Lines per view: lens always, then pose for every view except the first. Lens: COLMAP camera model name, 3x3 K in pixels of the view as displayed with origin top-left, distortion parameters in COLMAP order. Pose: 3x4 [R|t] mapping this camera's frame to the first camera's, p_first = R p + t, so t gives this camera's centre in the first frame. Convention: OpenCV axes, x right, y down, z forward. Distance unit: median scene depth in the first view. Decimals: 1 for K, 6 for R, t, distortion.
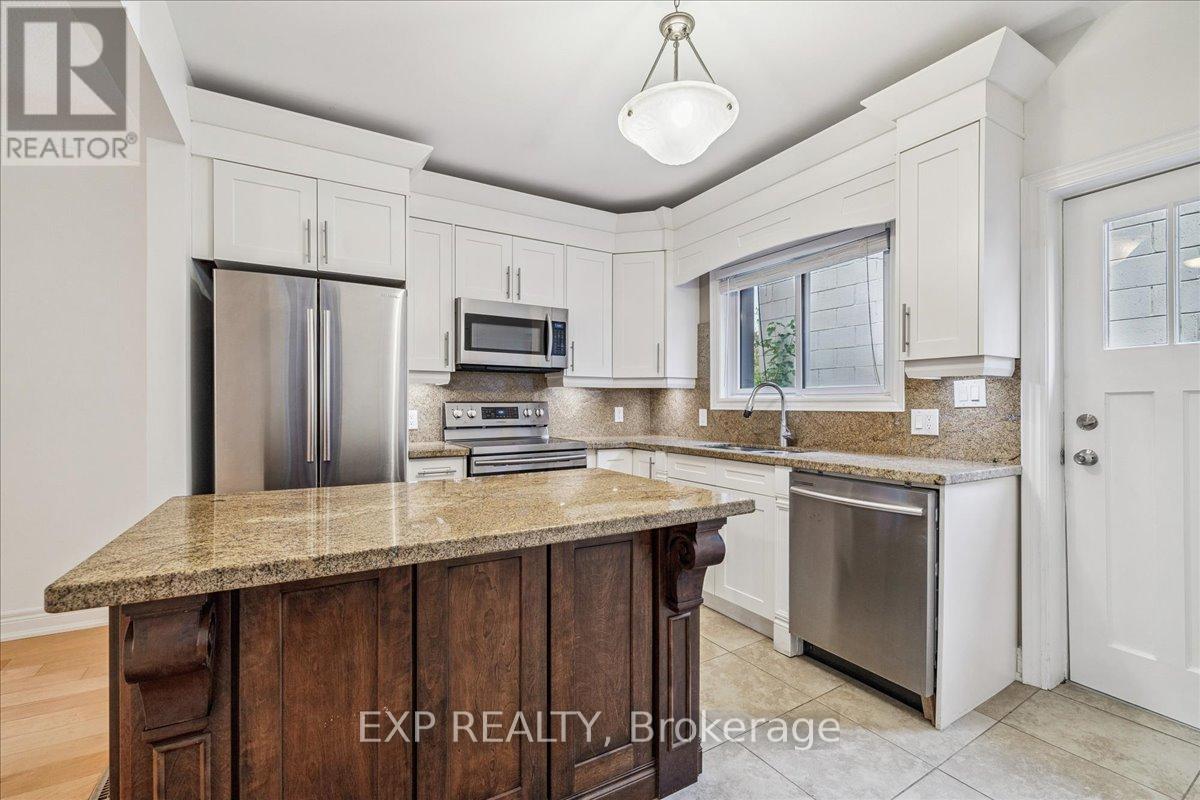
lens RADIAL K [[513.1, 0, 591.5], [0, 513.1, 410.3], [0, 0, 1]] dist [-0.000789, -0.000016]
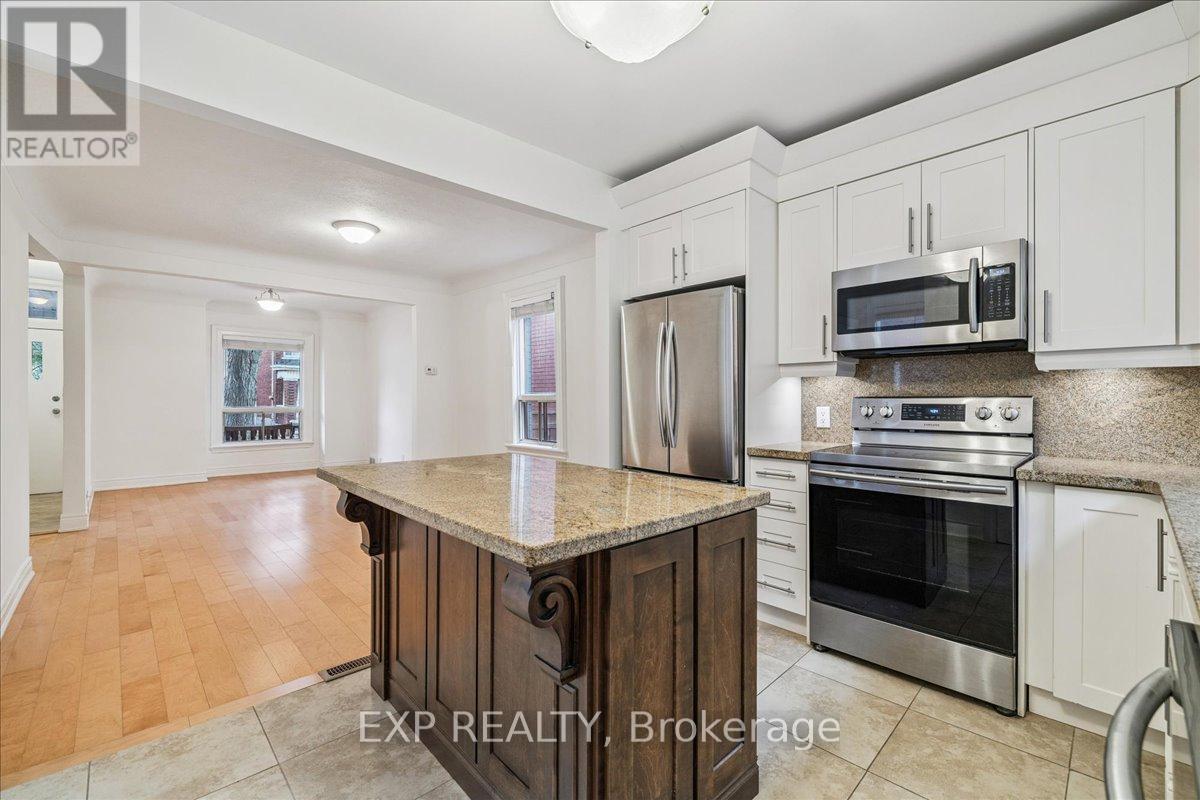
lens RADIAL K [[504.9, 0, 597.4], [0, 504.9, 396.4], [0, 0, 1]] dist [0.001644, 0.000302]
pose [[0.226119, -0.005091, -0.974086, 0.459260], [-0.011180, 0.999907, -0.007821, -0.007055], [0.974036, 0.012659, 0.226041, 0.444508]]
